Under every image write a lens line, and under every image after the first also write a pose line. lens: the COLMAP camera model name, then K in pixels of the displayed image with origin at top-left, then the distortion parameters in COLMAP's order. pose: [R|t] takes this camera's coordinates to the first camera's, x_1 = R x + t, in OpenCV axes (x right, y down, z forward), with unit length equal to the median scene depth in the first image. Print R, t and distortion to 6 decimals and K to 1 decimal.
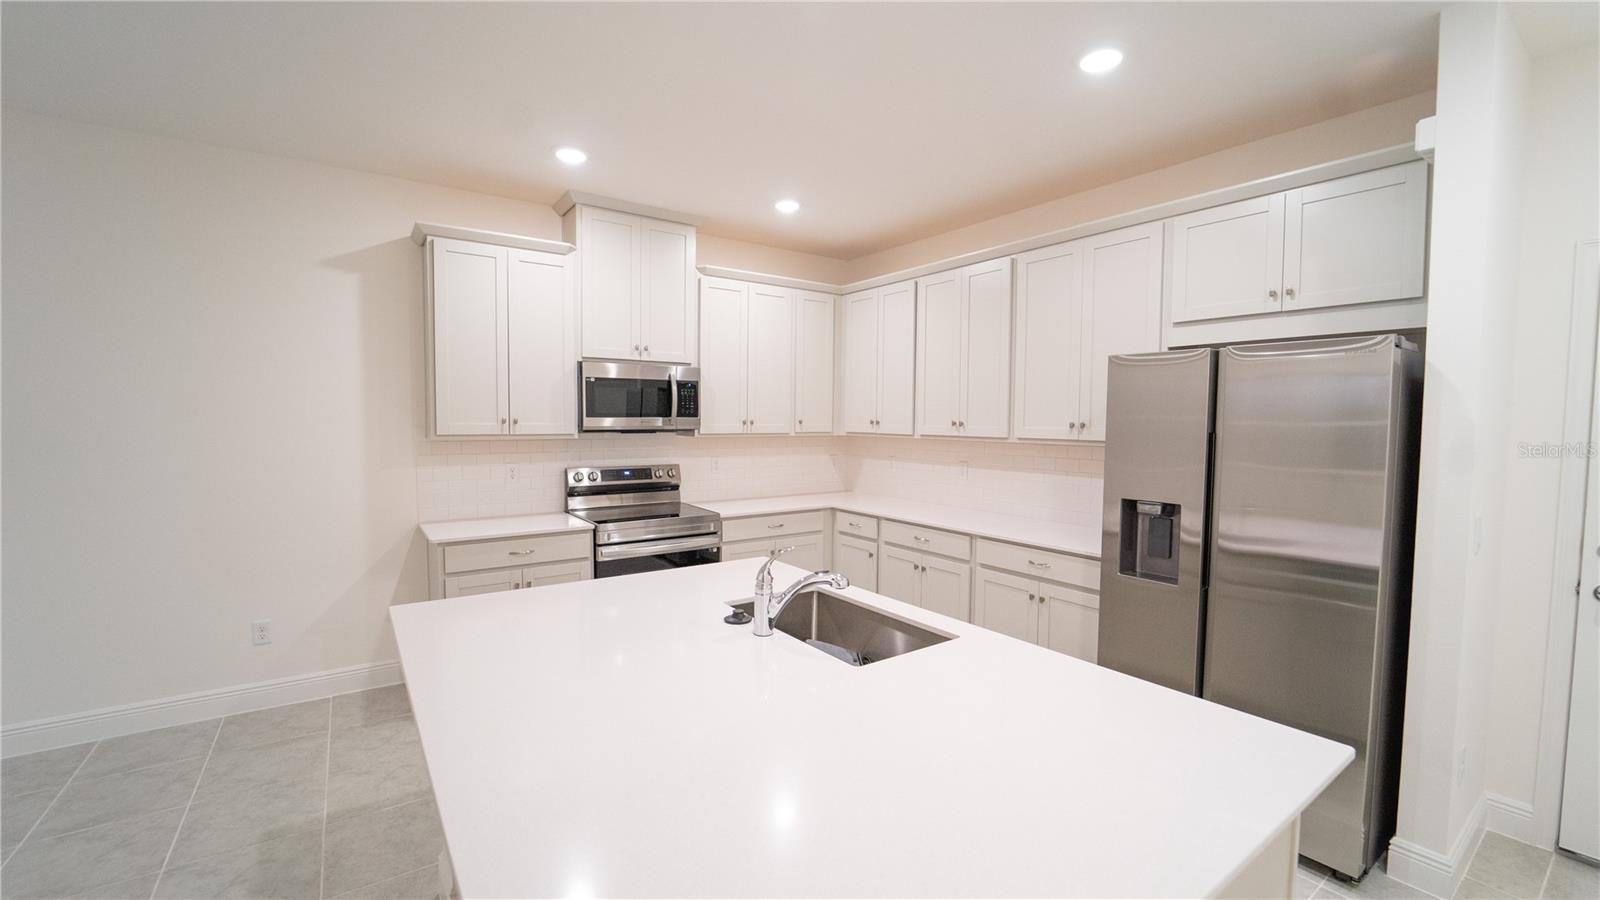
lens RADIAL K [[656.6, 0, 800.0], [0, 656.6, 450.0], [0, 0, 1]] dist [-0.000568, -0.000156]
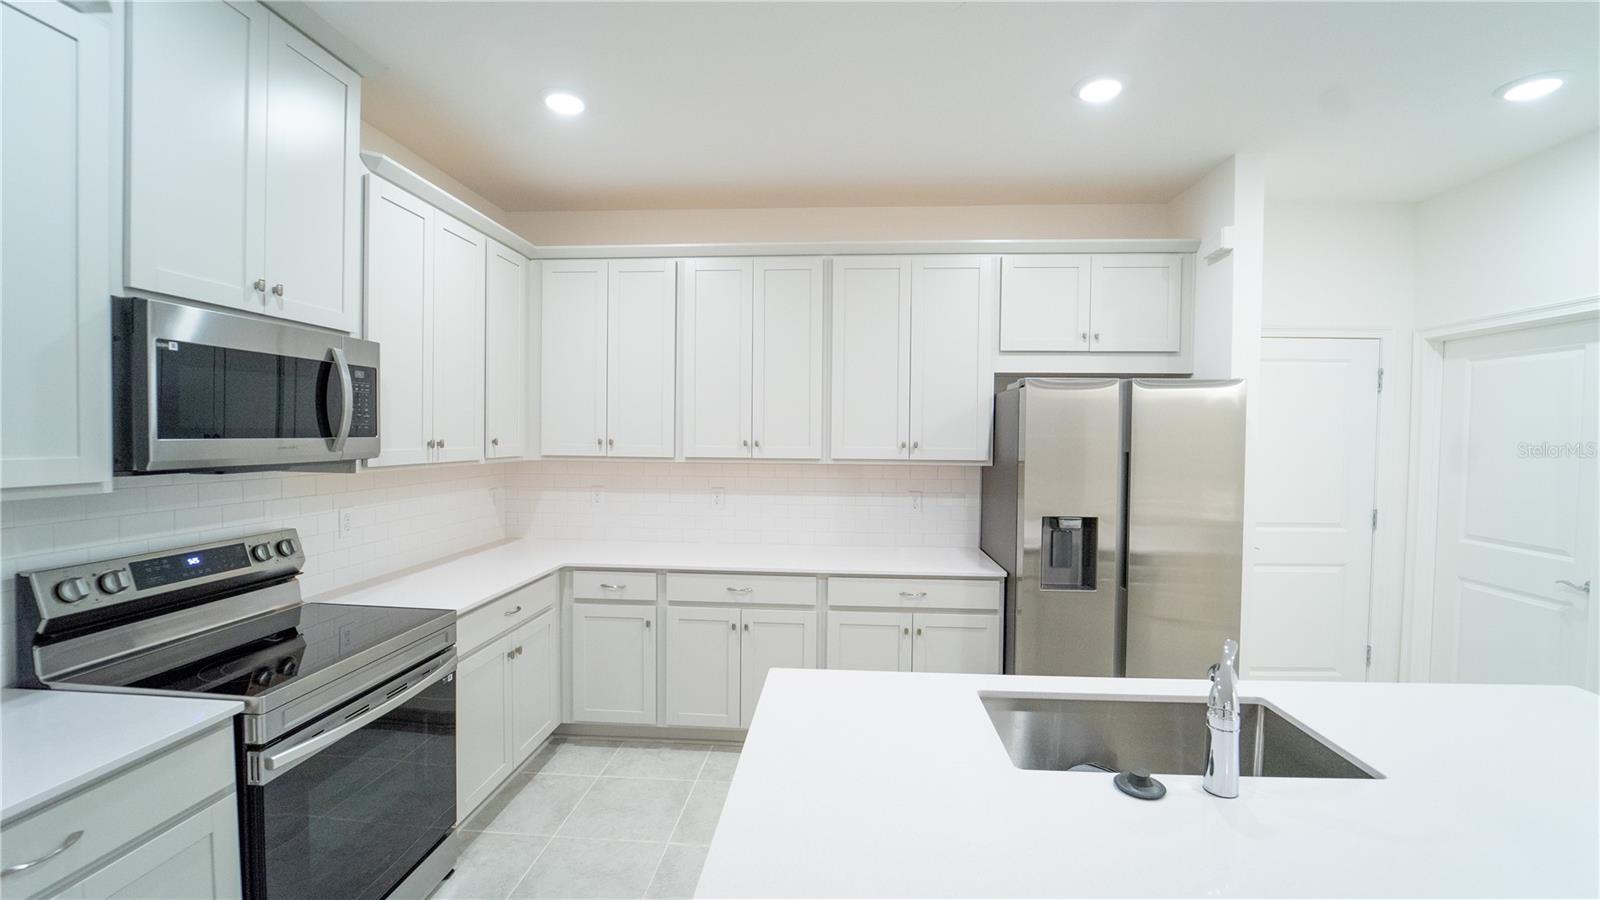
lens RADIAL K [[656.6, 0, 800.0], [0, 656.6, 450.0], [0, 0, 1]] dist [-0.000568, -0.000156]
pose [[0.637502, -0.018555, 0.770226, -0.361008], [0.033987, 0.999414, -0.004054, -0.026135], [-0.769699, 0.028762, 0.637759, 0.417224]]
